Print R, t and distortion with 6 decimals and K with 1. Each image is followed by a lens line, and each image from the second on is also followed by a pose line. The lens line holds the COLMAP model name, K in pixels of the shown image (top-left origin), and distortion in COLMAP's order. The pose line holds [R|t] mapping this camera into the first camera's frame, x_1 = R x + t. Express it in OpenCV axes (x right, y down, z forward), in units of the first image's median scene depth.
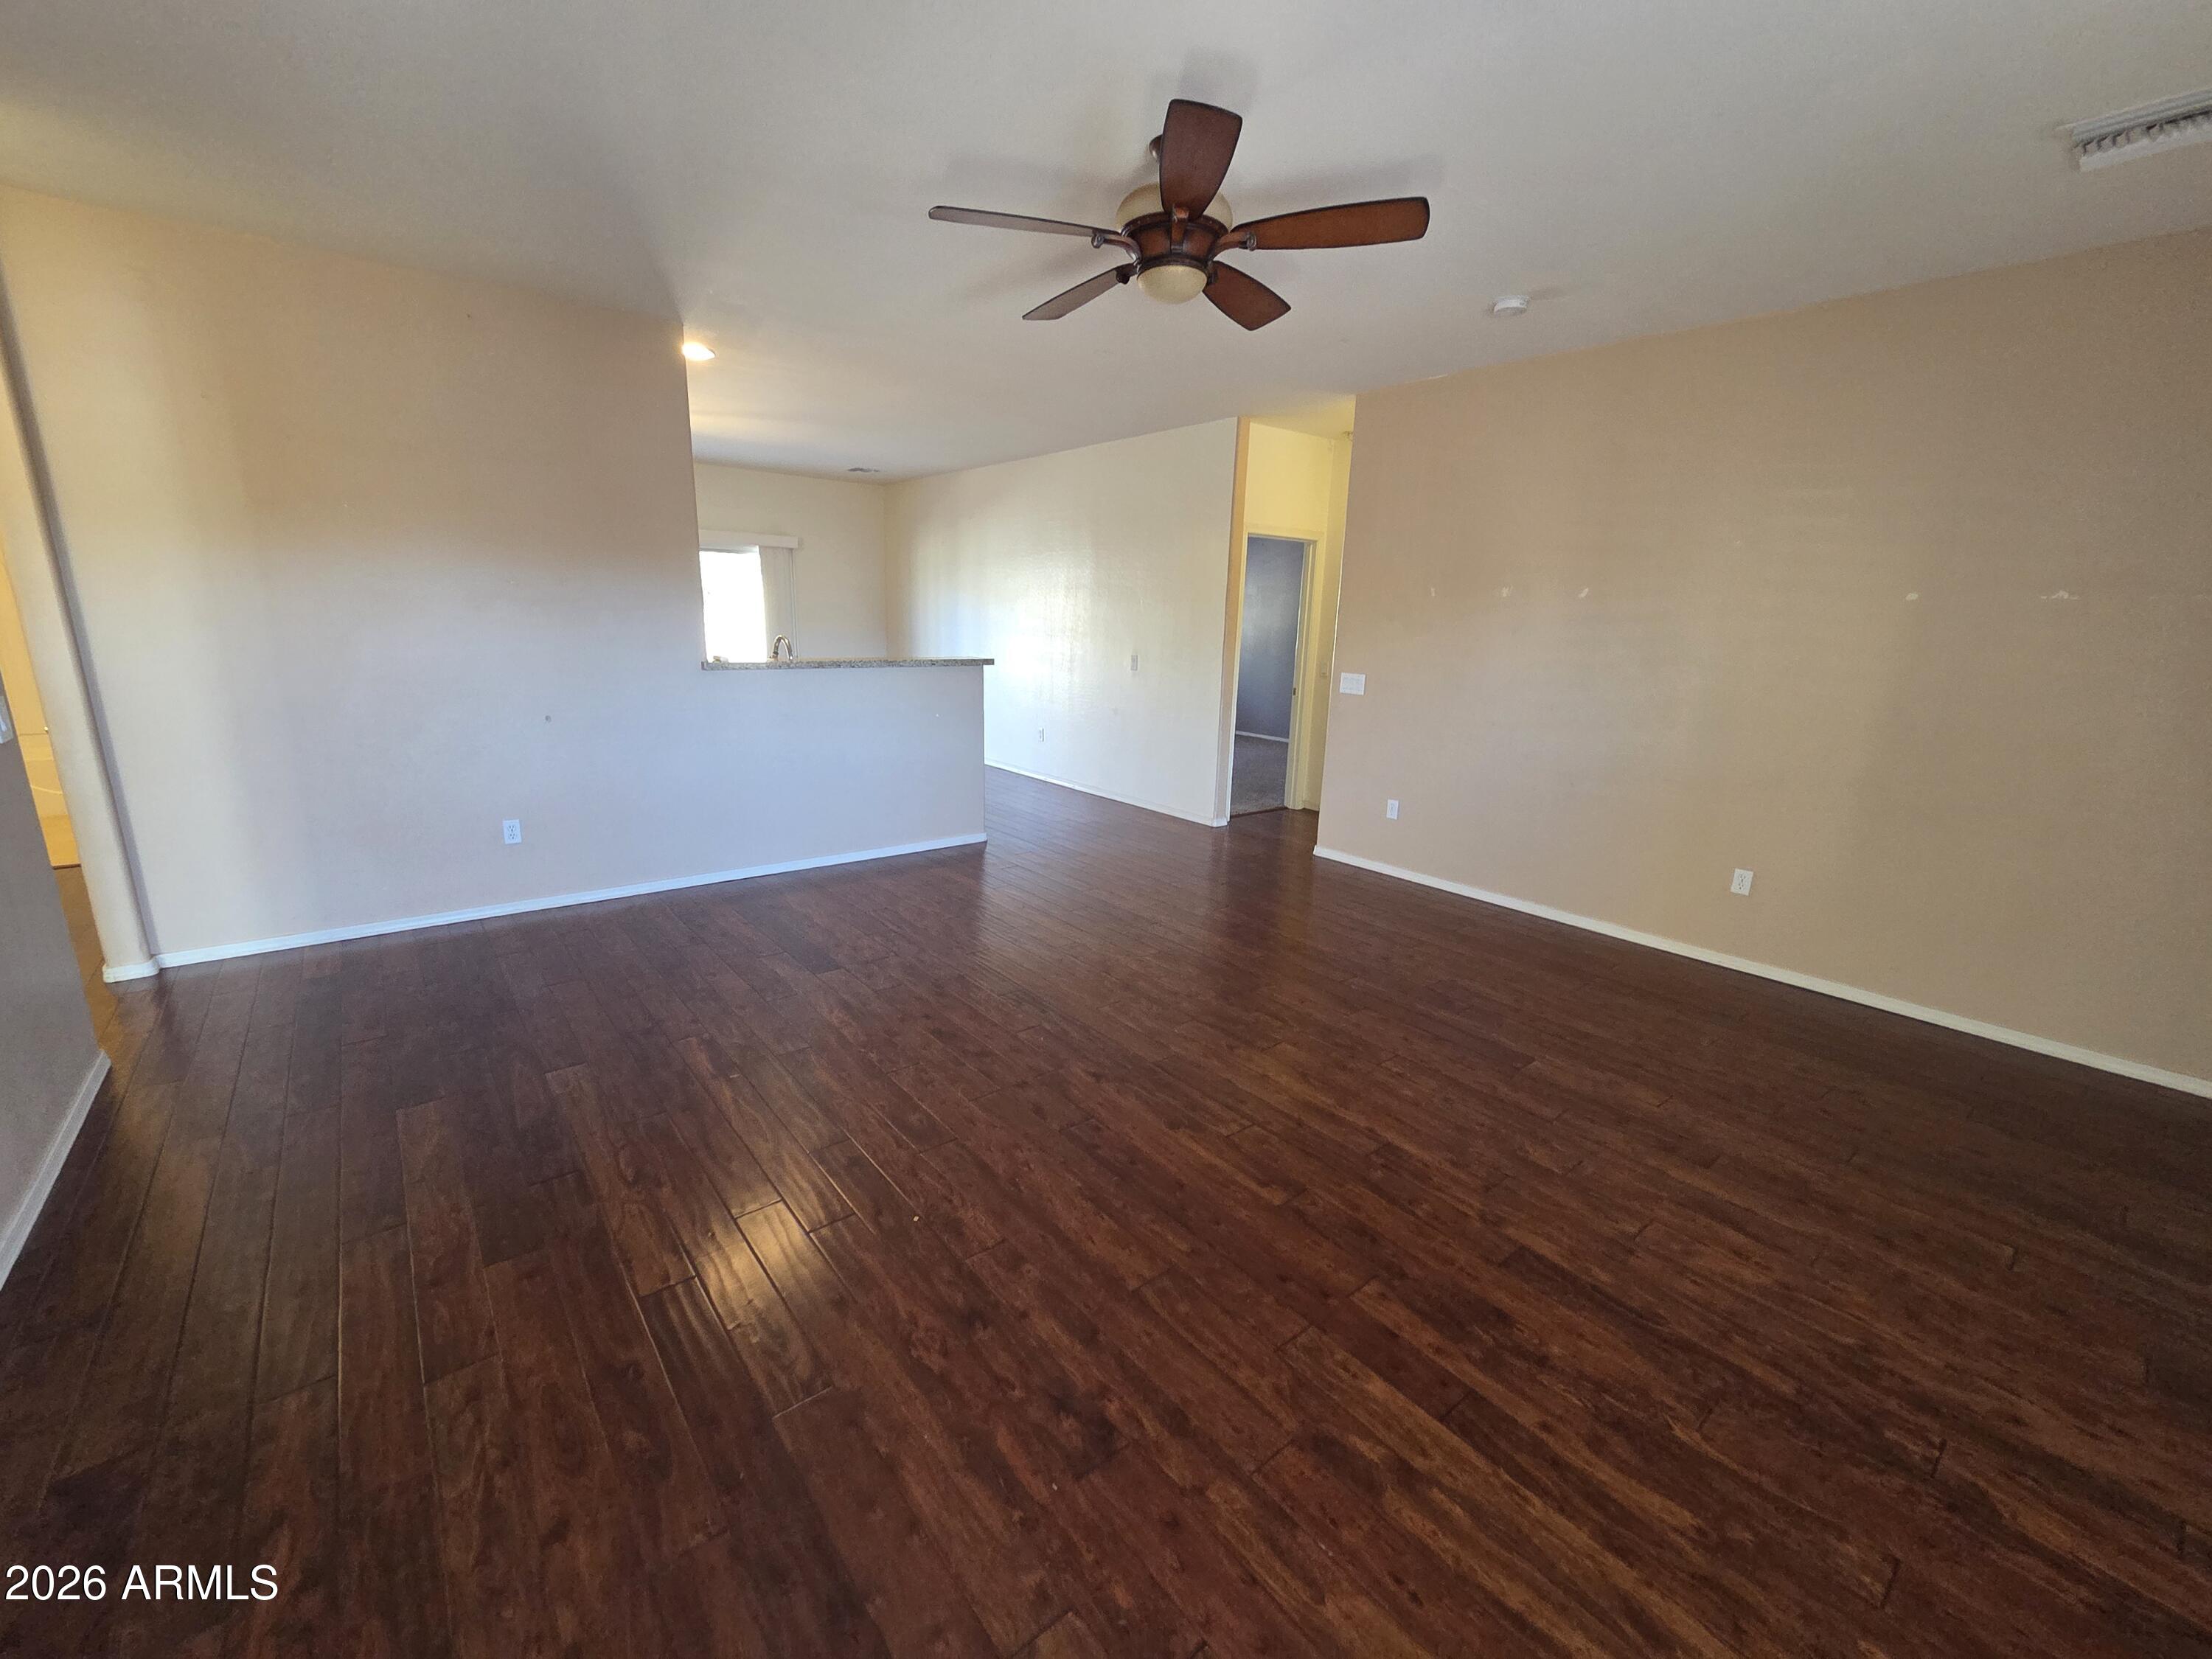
lens RADIAL K [[889.7, 0, 1106.0], [0, 889.7, 829.5], [0, 0, 1]] dist [0.010921, -0.000718]
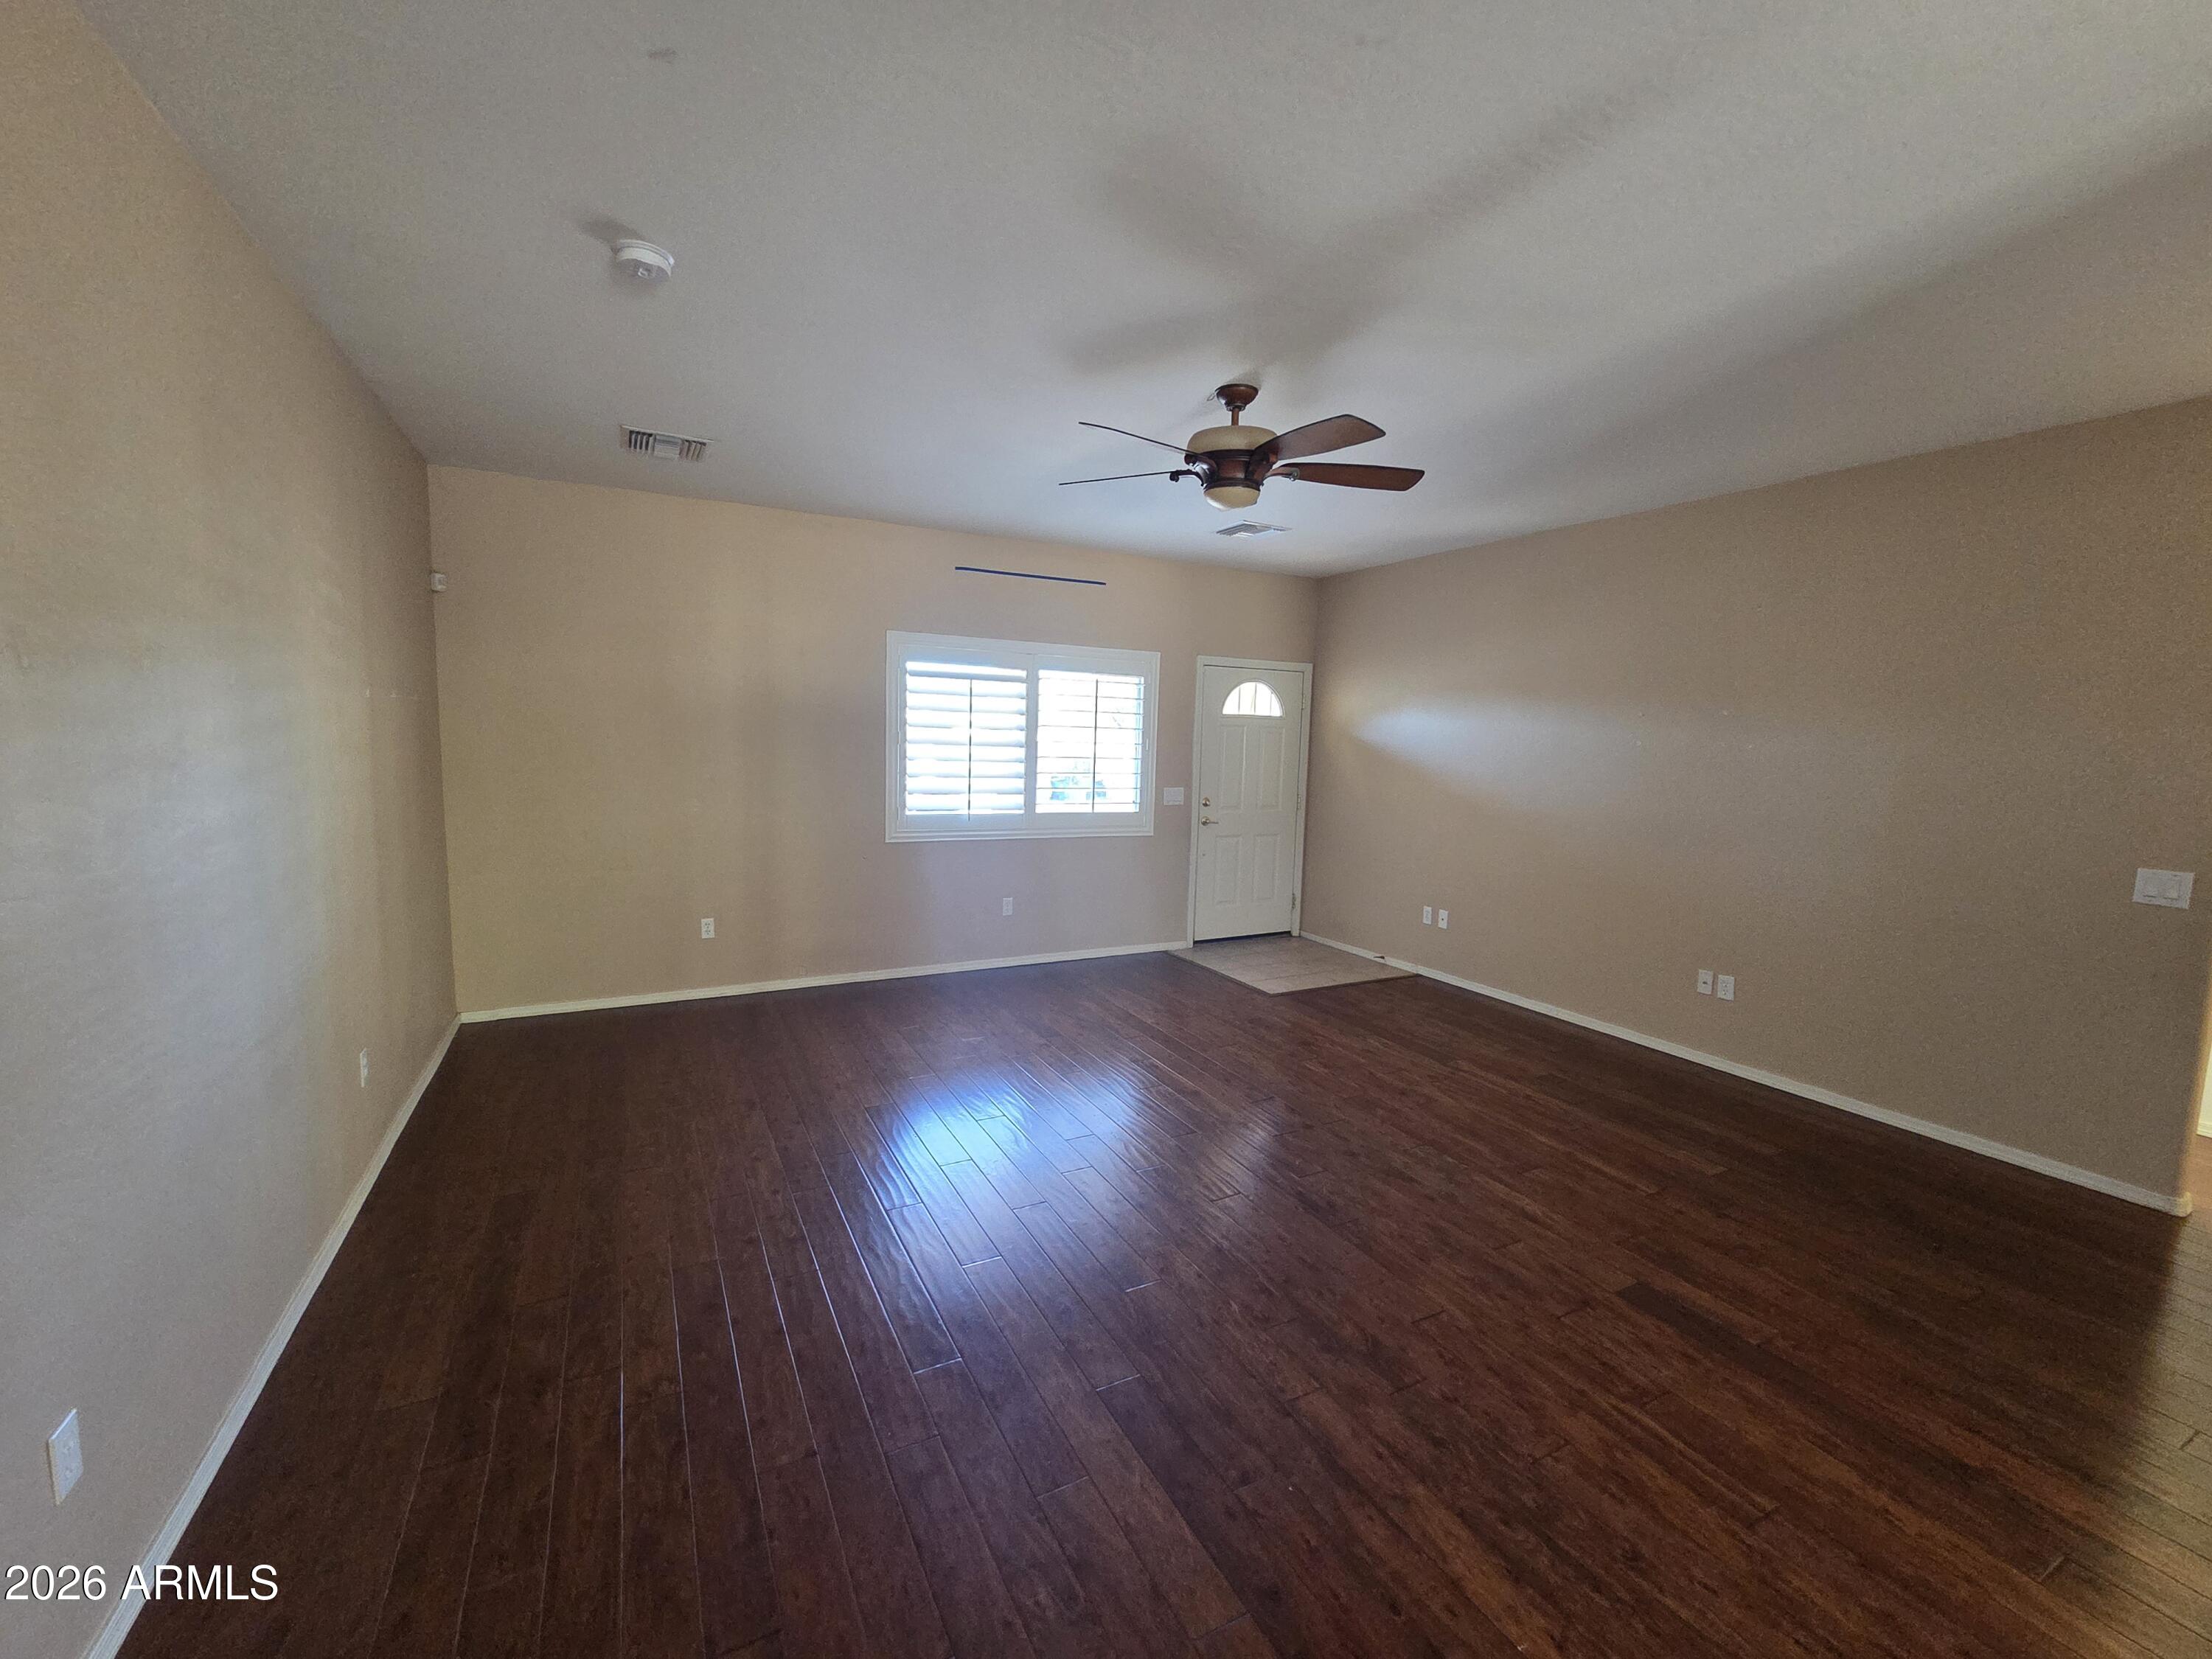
lens RADIAL K [[889.7, 0, 1106.0], [0, 889.7, 829.5], [0, 0, 1]] dist [0.010921, -0.000718]
pose [[-0.977486, -0.078666, 0.195788, -0.046297], [-0.007149, 0.939718, 0.341876, -0.807299], [-0.210880, 0.332779, -0.919123, 3.160095]]
